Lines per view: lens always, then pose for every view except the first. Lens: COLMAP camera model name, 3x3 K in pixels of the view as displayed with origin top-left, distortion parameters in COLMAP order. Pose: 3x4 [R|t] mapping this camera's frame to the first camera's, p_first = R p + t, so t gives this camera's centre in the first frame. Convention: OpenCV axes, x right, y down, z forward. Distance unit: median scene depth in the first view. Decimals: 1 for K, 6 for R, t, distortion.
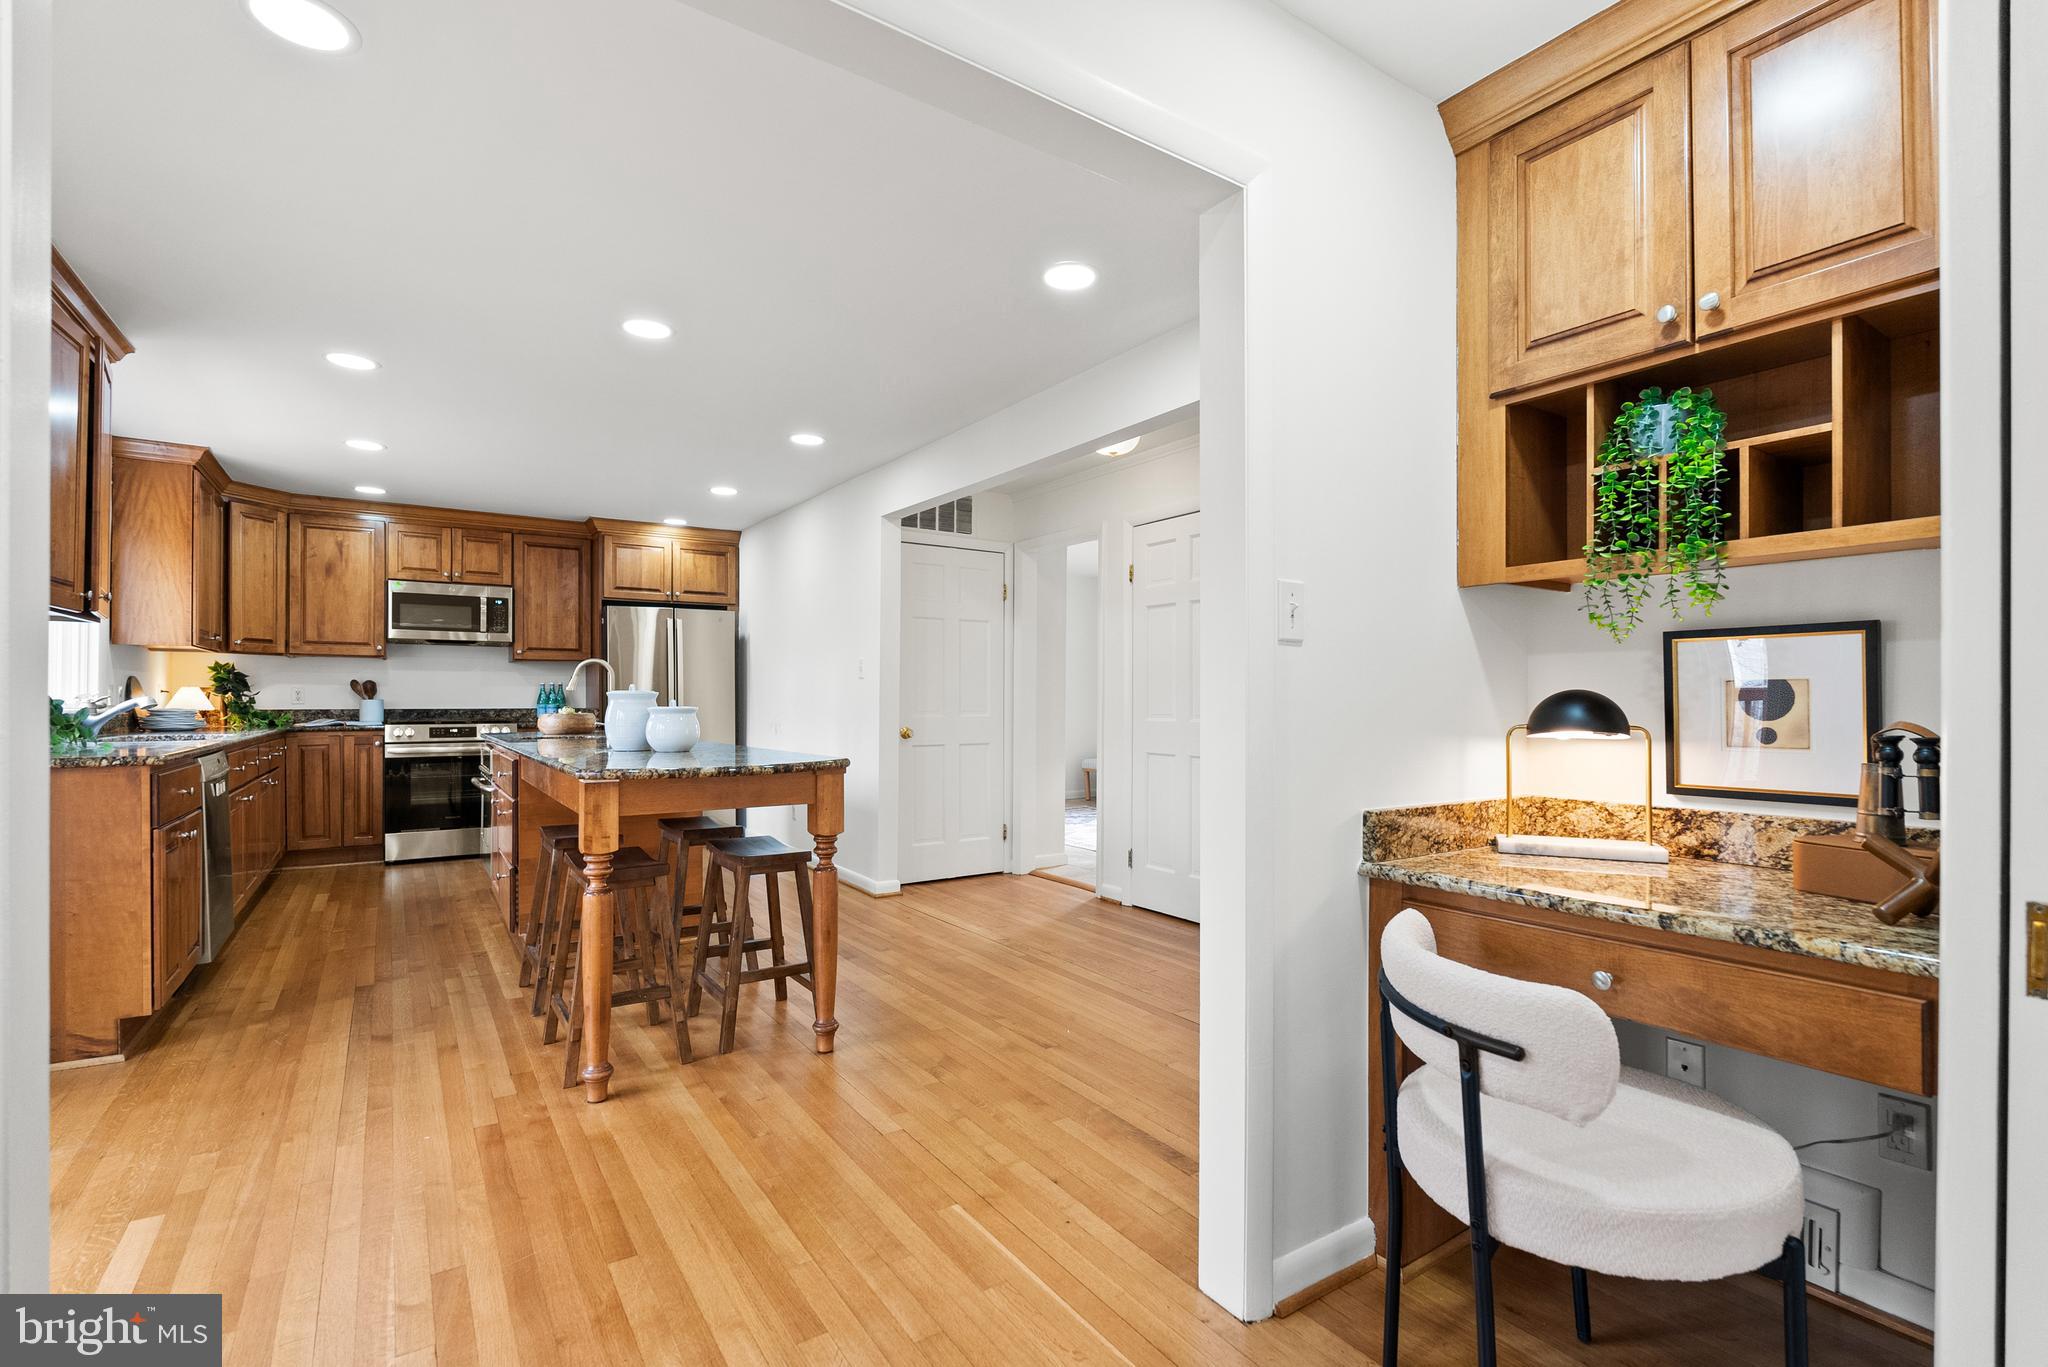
lens RADIAL K [[930.5, 0, 1028.9], [0, 930.5, 703.6], [0, 0, 1]] dist [0.000768, 0.000156]
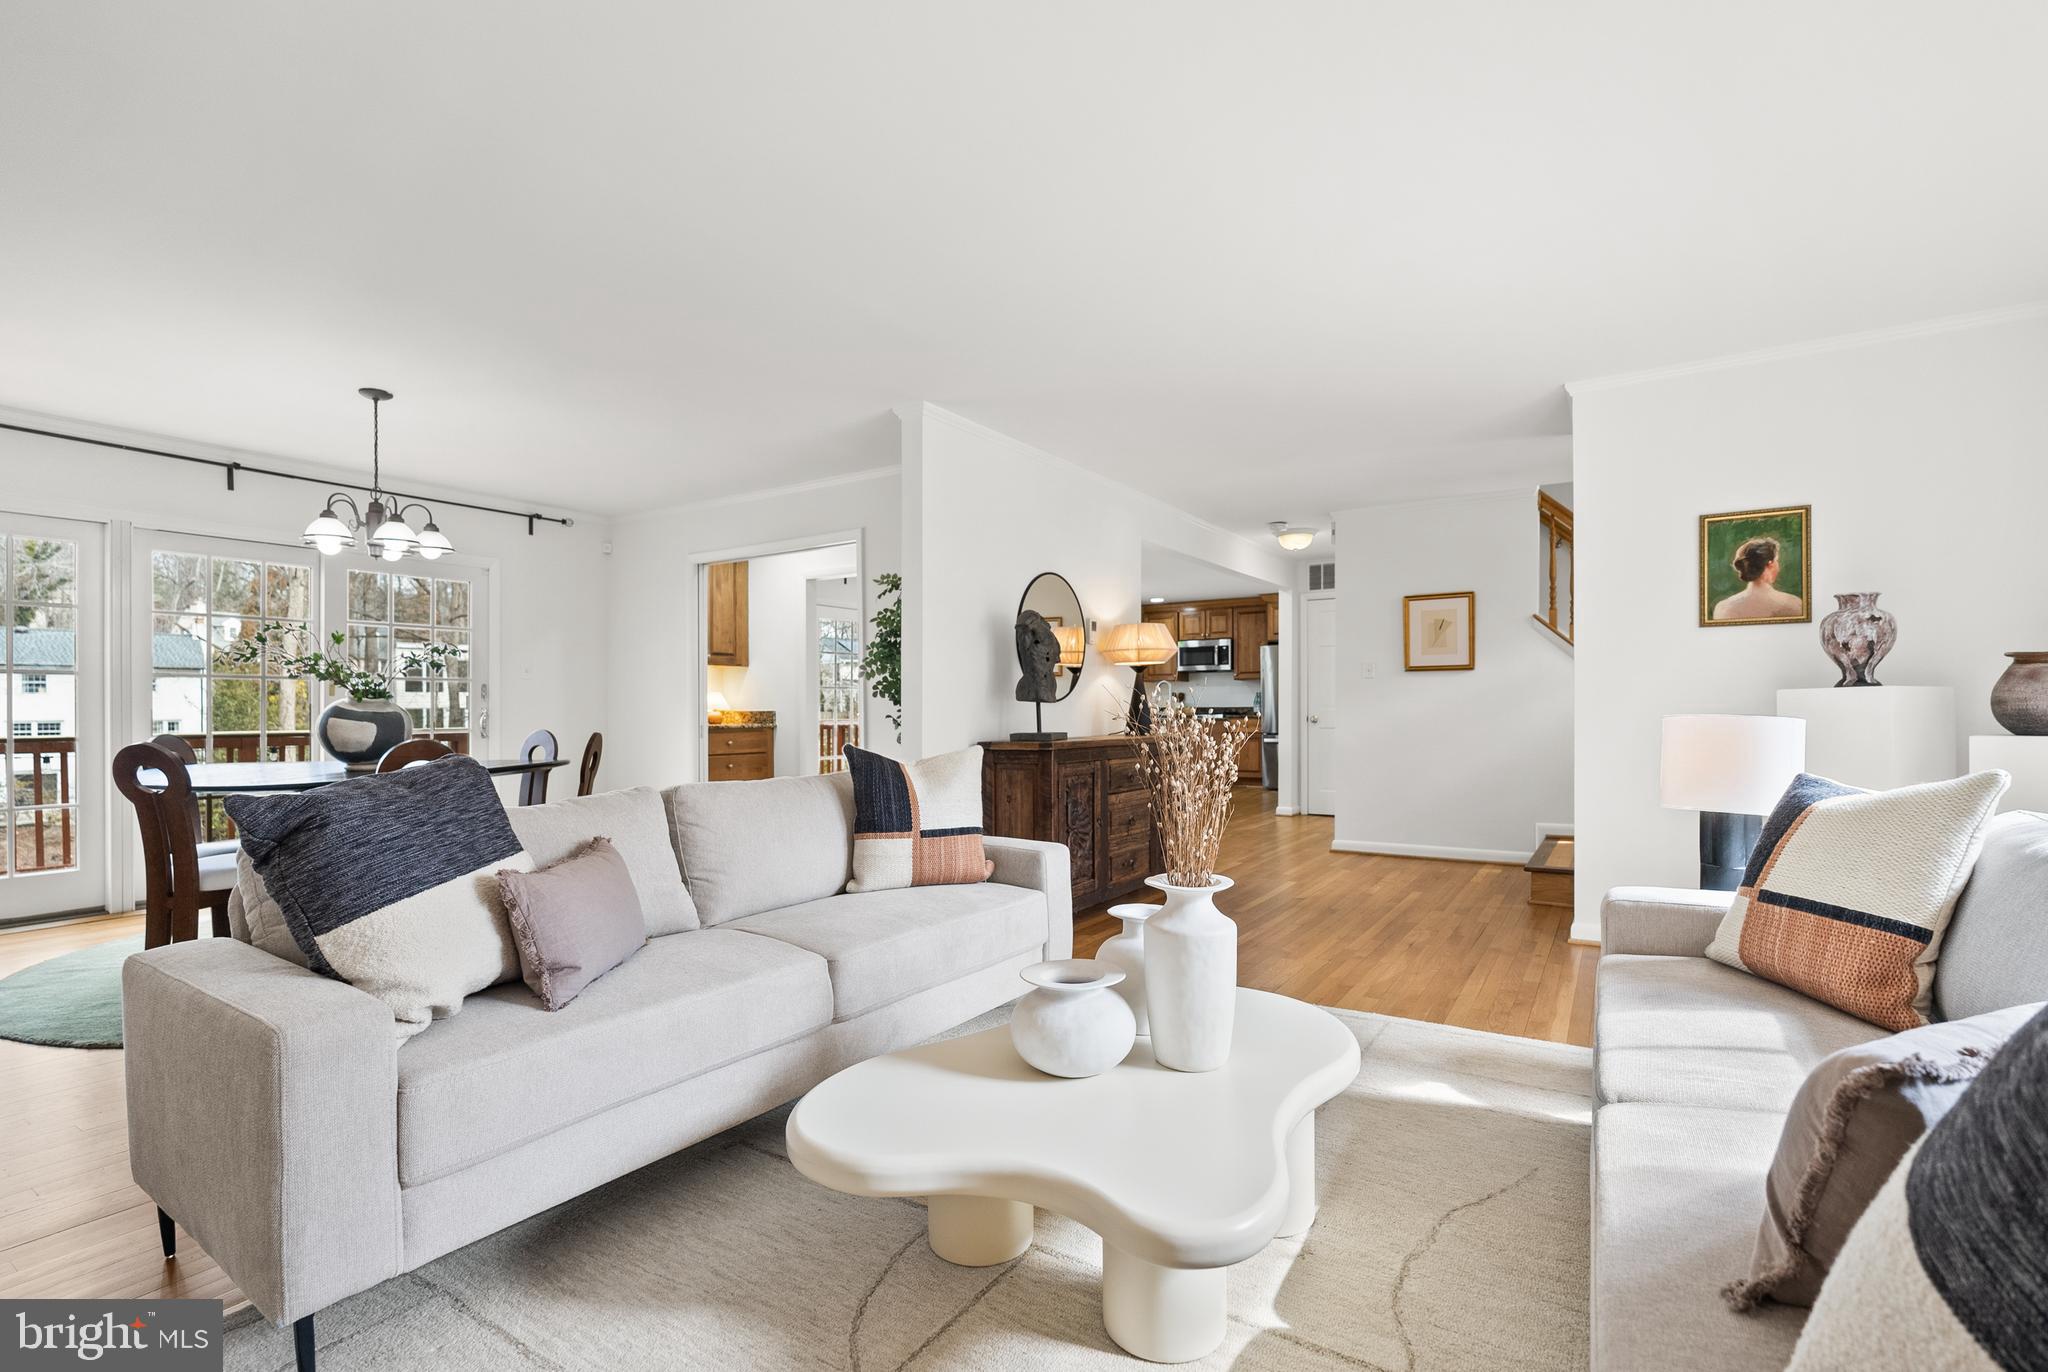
lens RADIAL K [[930.5, 0, 1028.9], [0, 930.5, 706.1], [0, 0, 1]] dist [0.000768, 0.000156]
pose [[0.360953, -0.005535, -0.932567, 0.973866], [0.000115, 0.999983, -0.005891, 0.014023], [0.932584, 0.002019, 0.360948, -0.001213]]
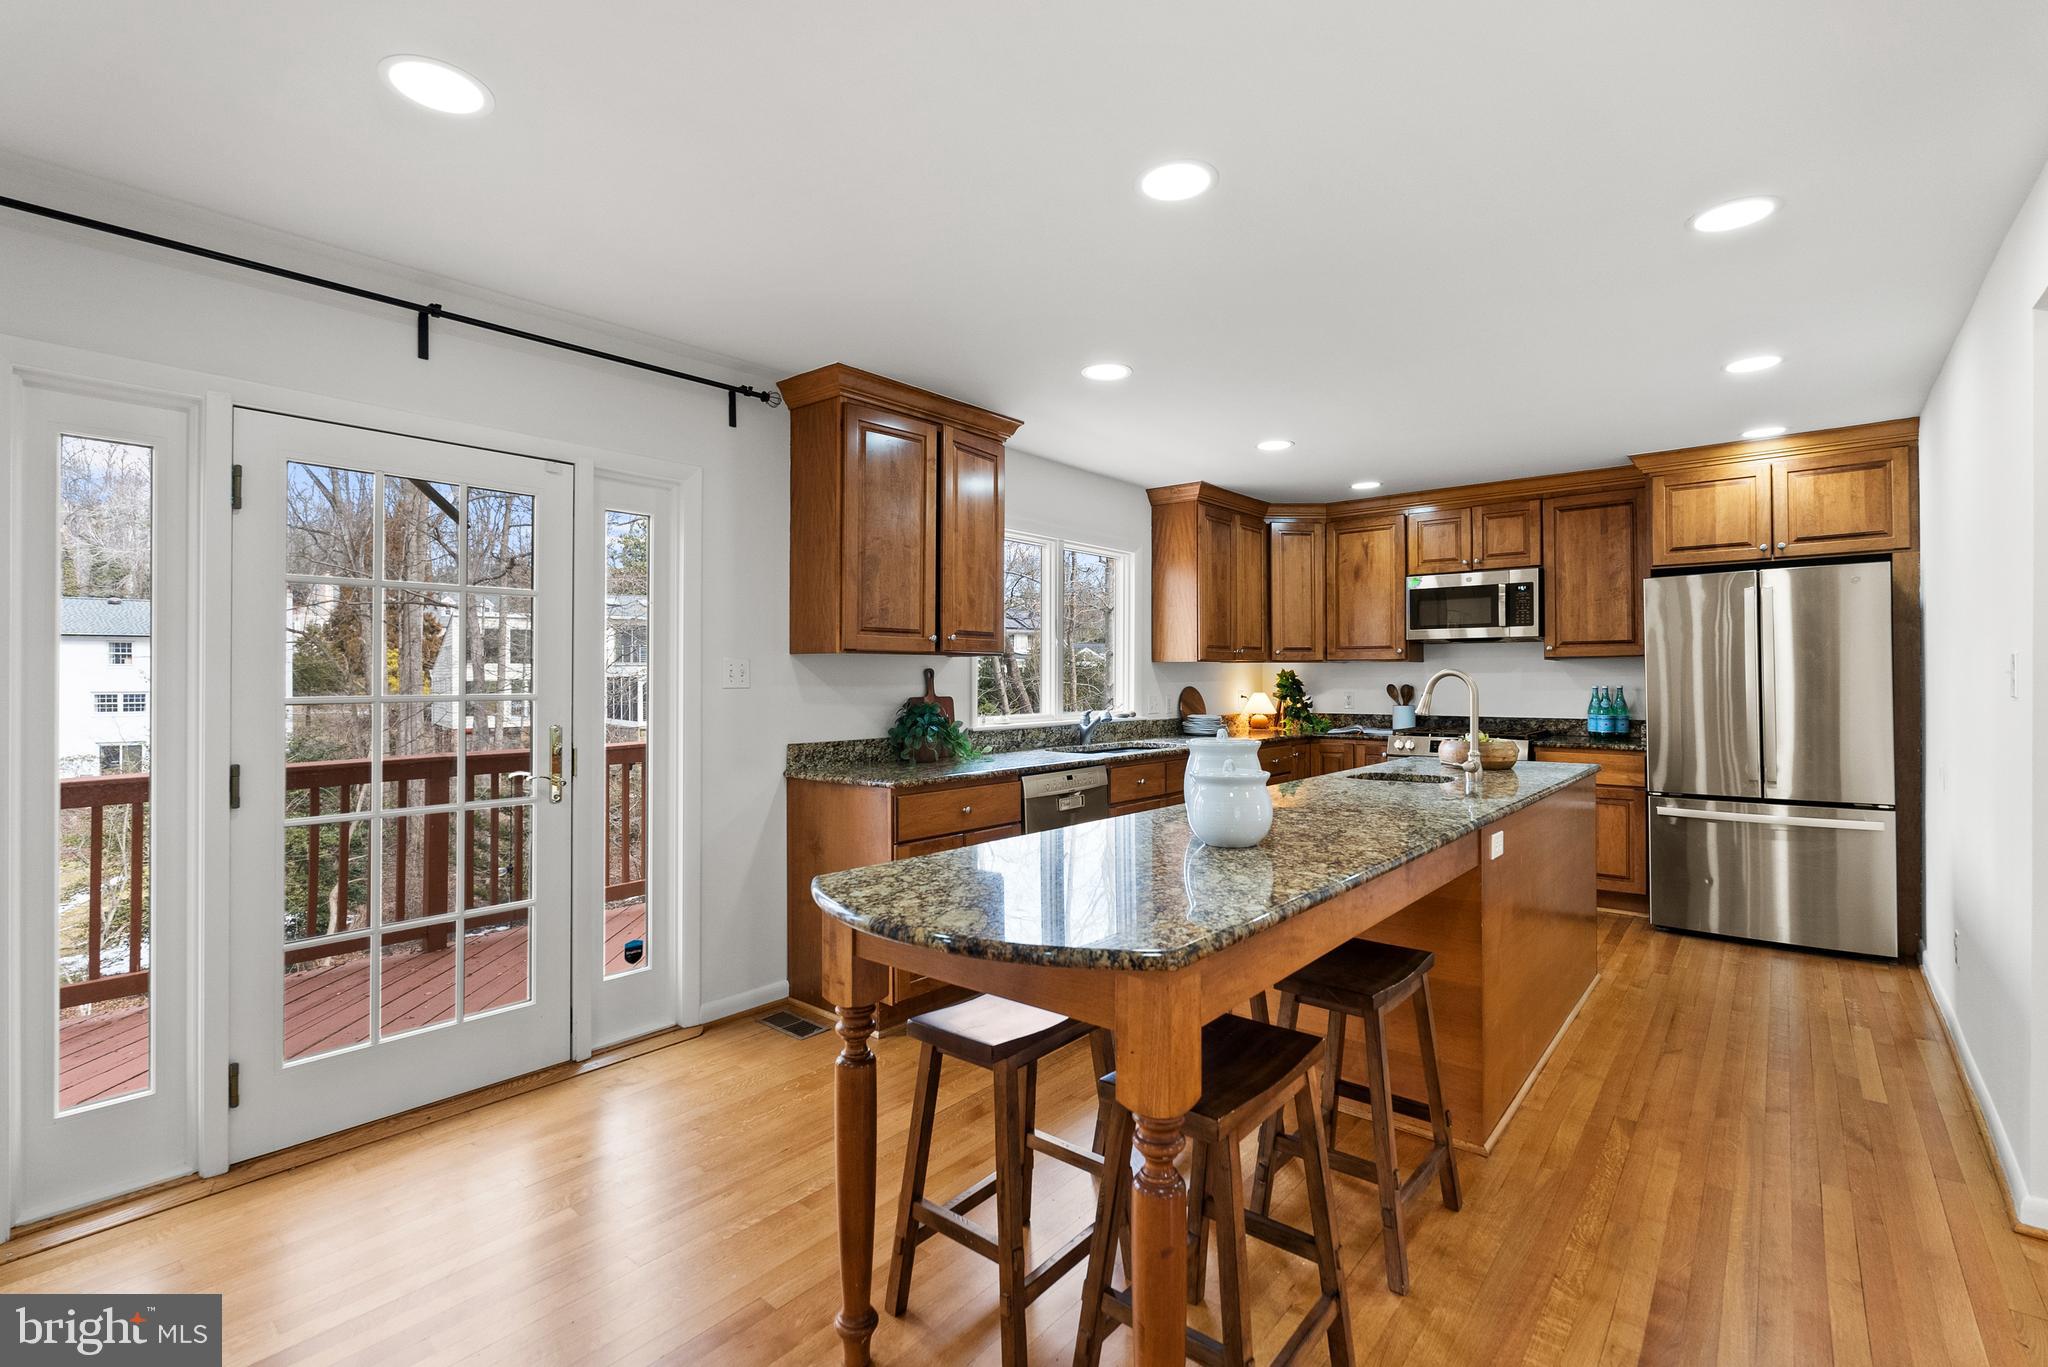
lens RADIAL K [[932.9, 0, 1015.9], [0, 932.9, 663.8], [0, 0, 1]] dist [-0.001020, -0.000151]
pose [[0.269075, -0.016446, -0.962979, 0.091086], [-0.001001, 0.999849, -0.017355, -0.028722], [0.963119, 0.005633, 0.269018, 0.360115]]
